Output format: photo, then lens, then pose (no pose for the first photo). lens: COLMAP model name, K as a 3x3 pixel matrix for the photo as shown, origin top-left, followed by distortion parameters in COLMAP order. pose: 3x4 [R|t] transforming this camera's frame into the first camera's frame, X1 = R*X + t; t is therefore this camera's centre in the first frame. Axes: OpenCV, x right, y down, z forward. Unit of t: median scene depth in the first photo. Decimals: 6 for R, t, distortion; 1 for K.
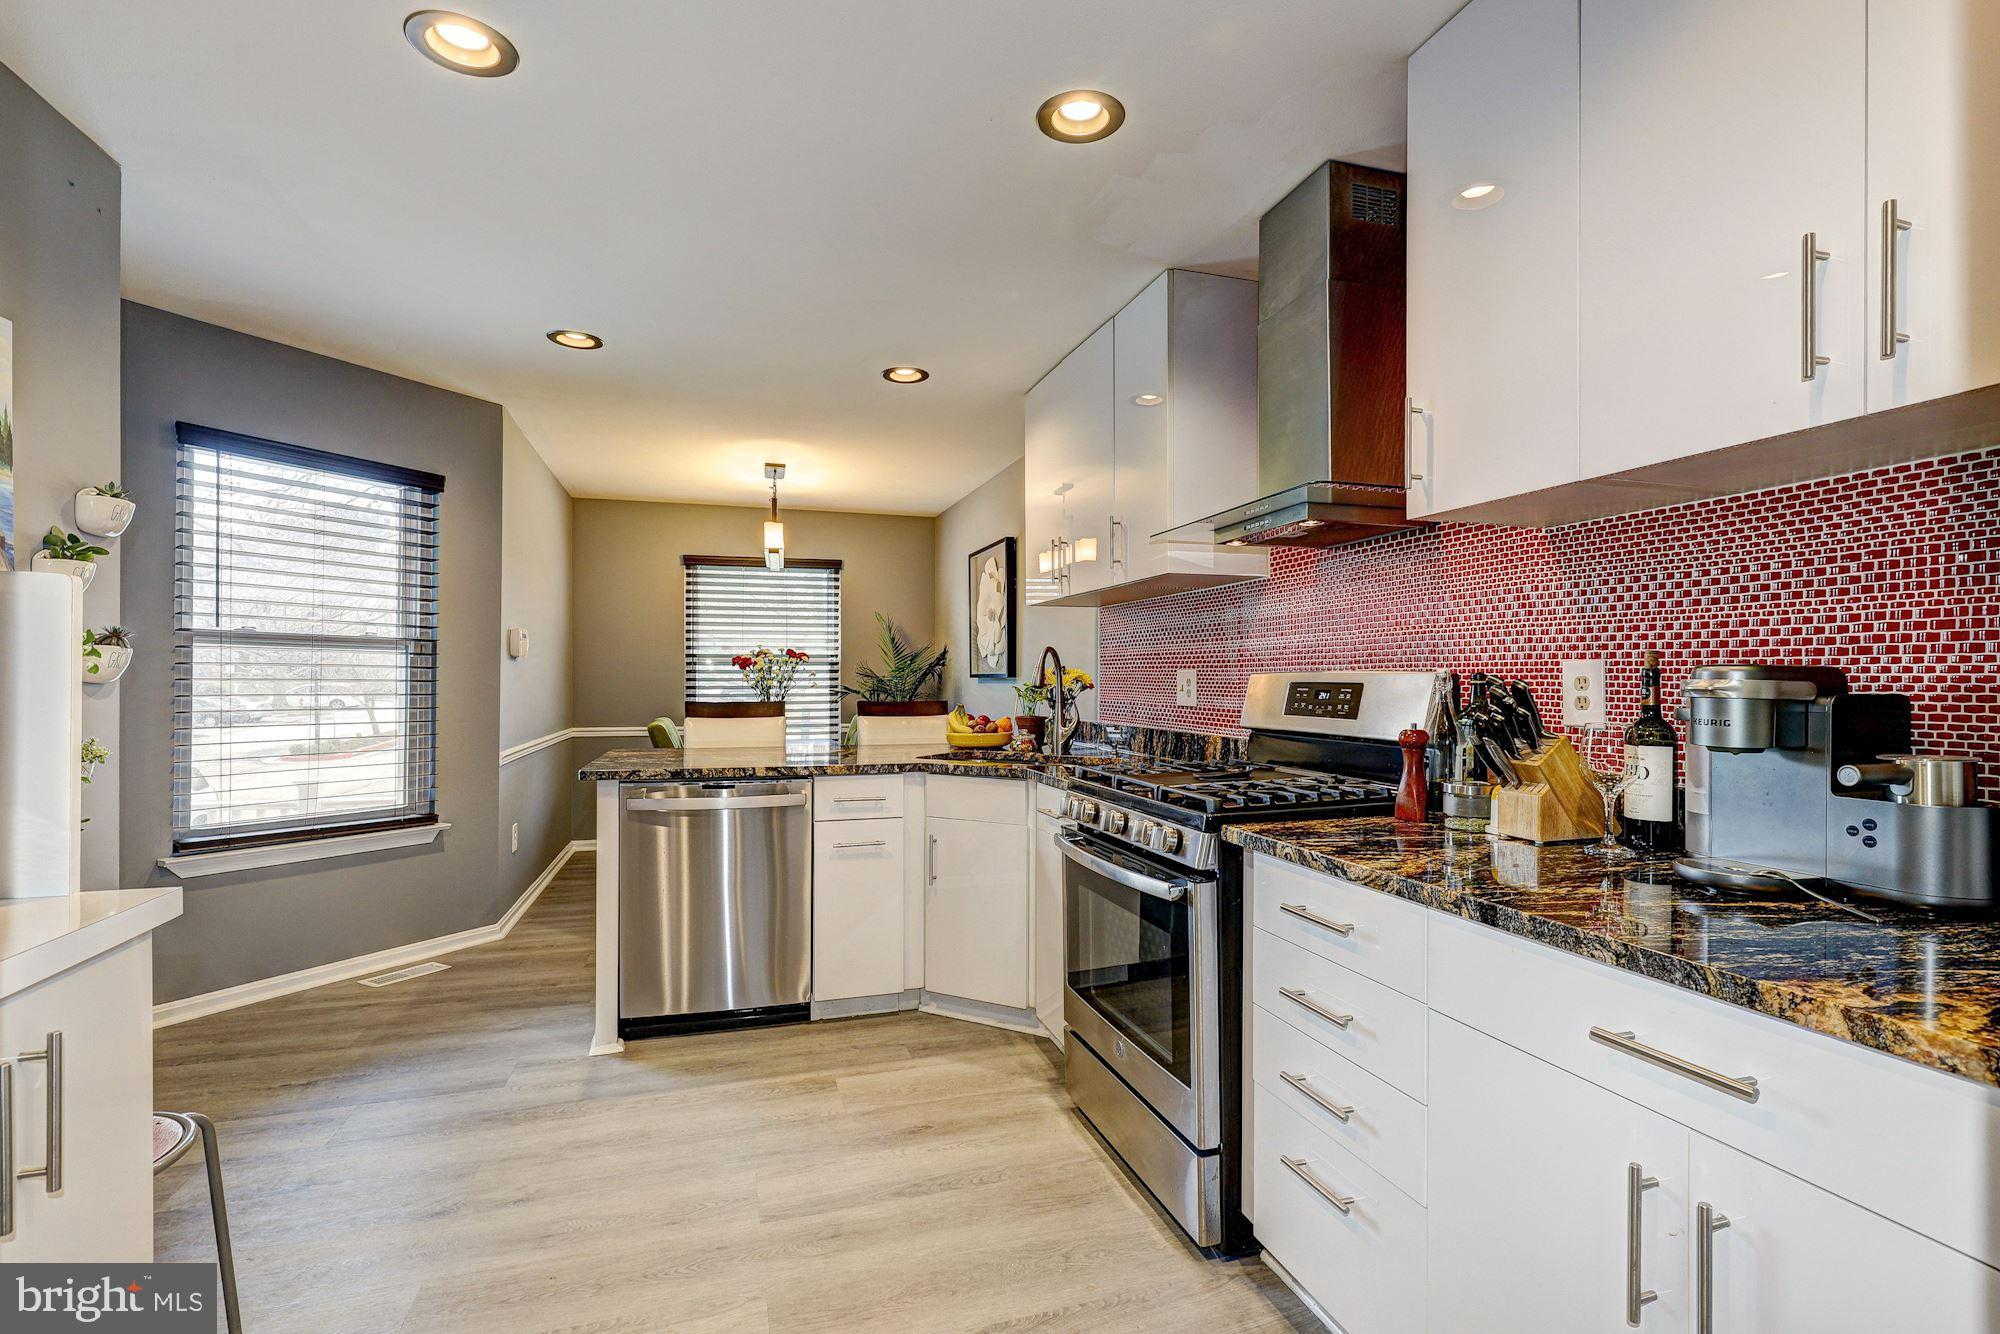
lens RADIAL K [[910.7, 0, 1007.2], [0, 910.7, 676.7], [0, 0, 1]] dist [0.004715, -0.000116]
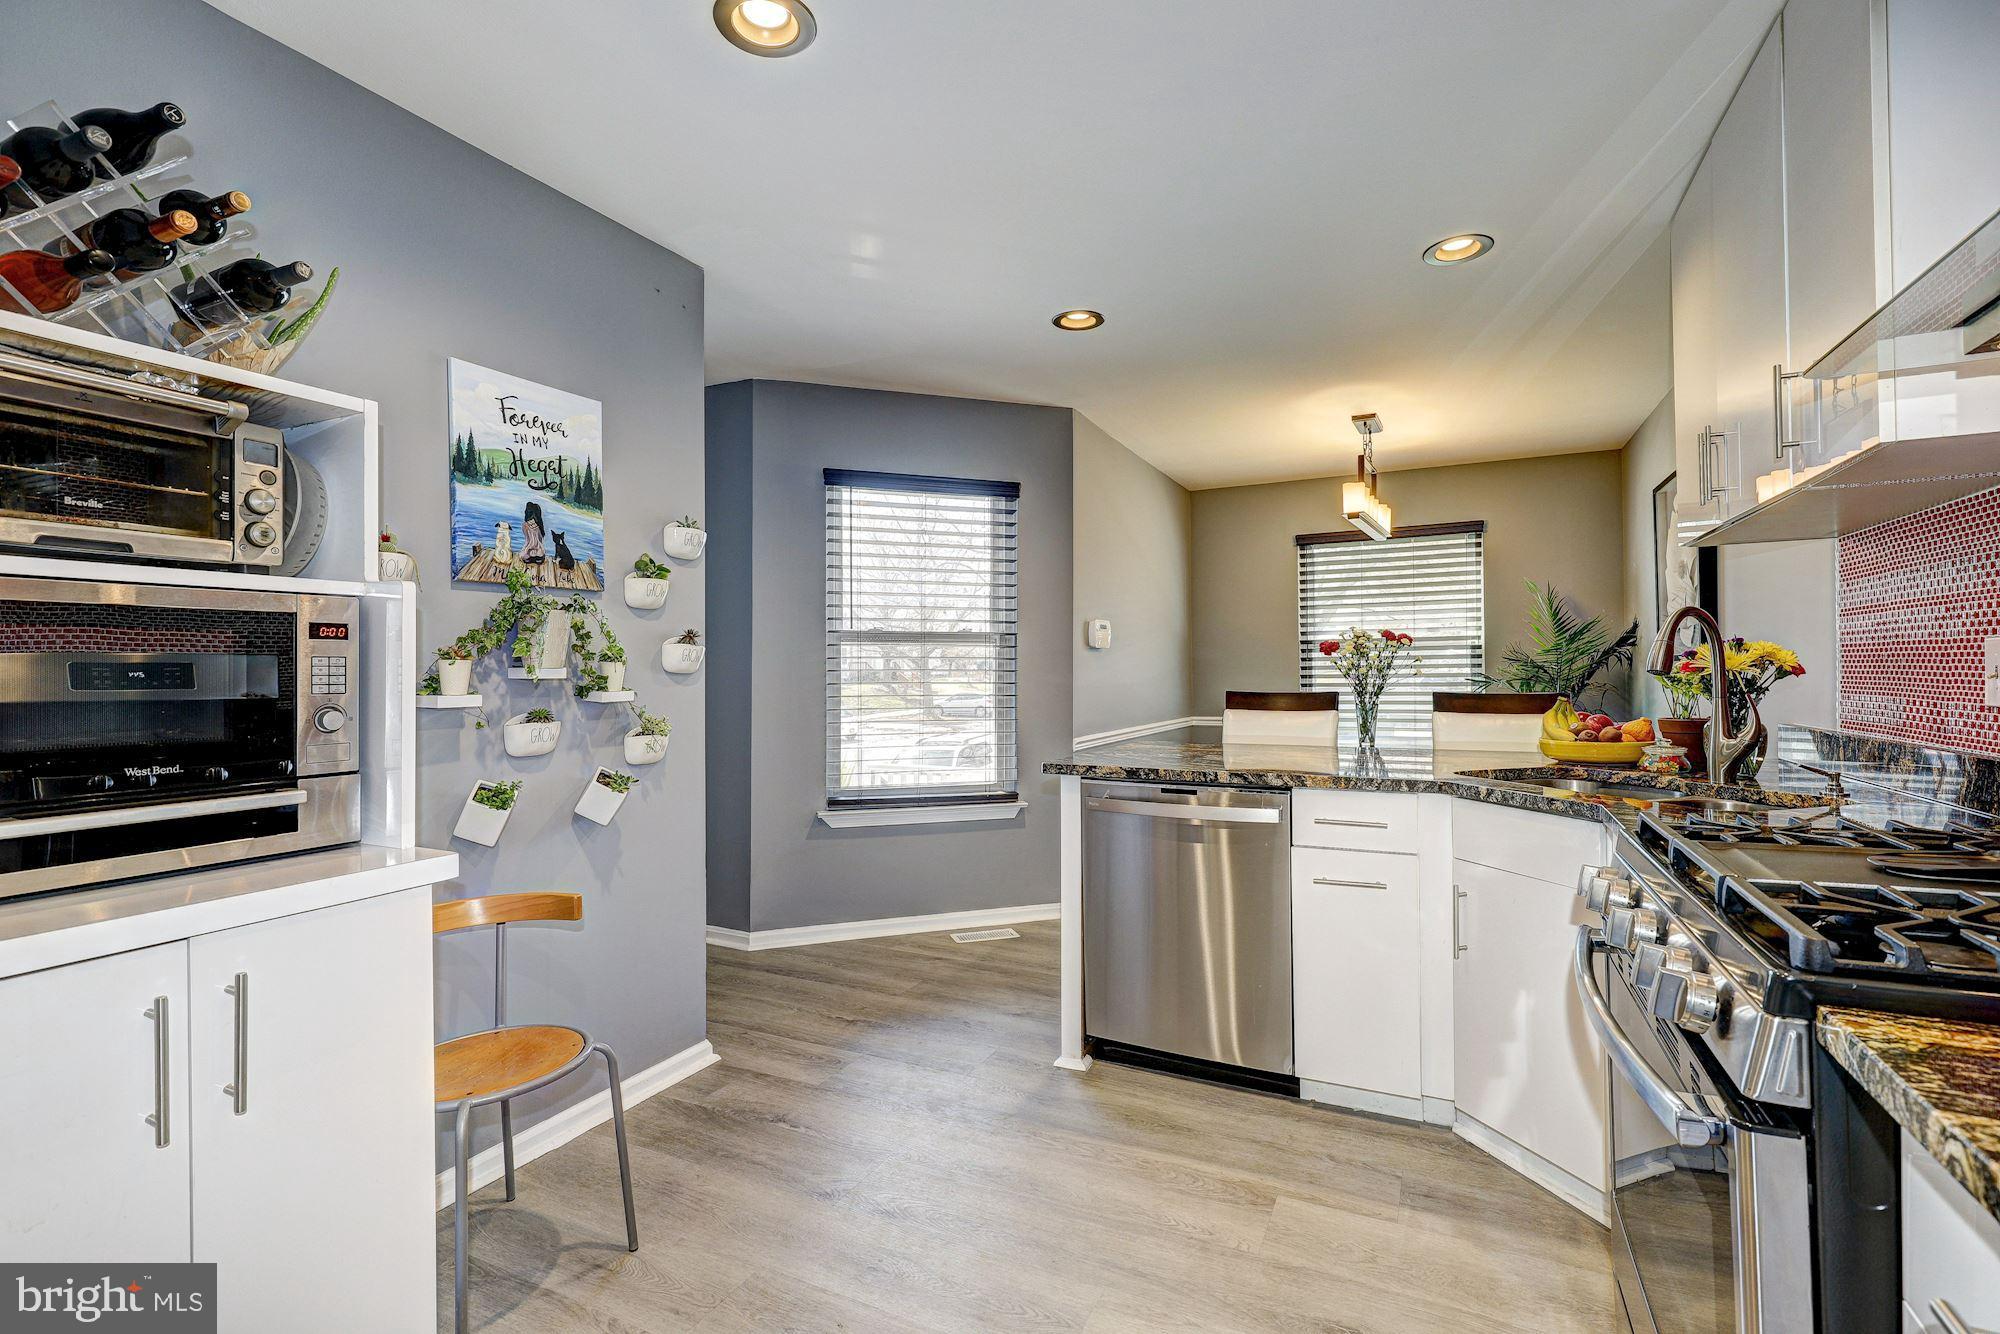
lens RADIAL K [[910.7, 0, 999.8], [0, 910.7, 662.9], [0, 0, 1]] dist [0.004715, -0.000116]
pose [[0.730257, -0.014347, -0.683022, 0.121728], [0.011304, 0.999896, -0.008918, 0.005300], [0.683079, -0.001209, 0.730343, 0.220705]]
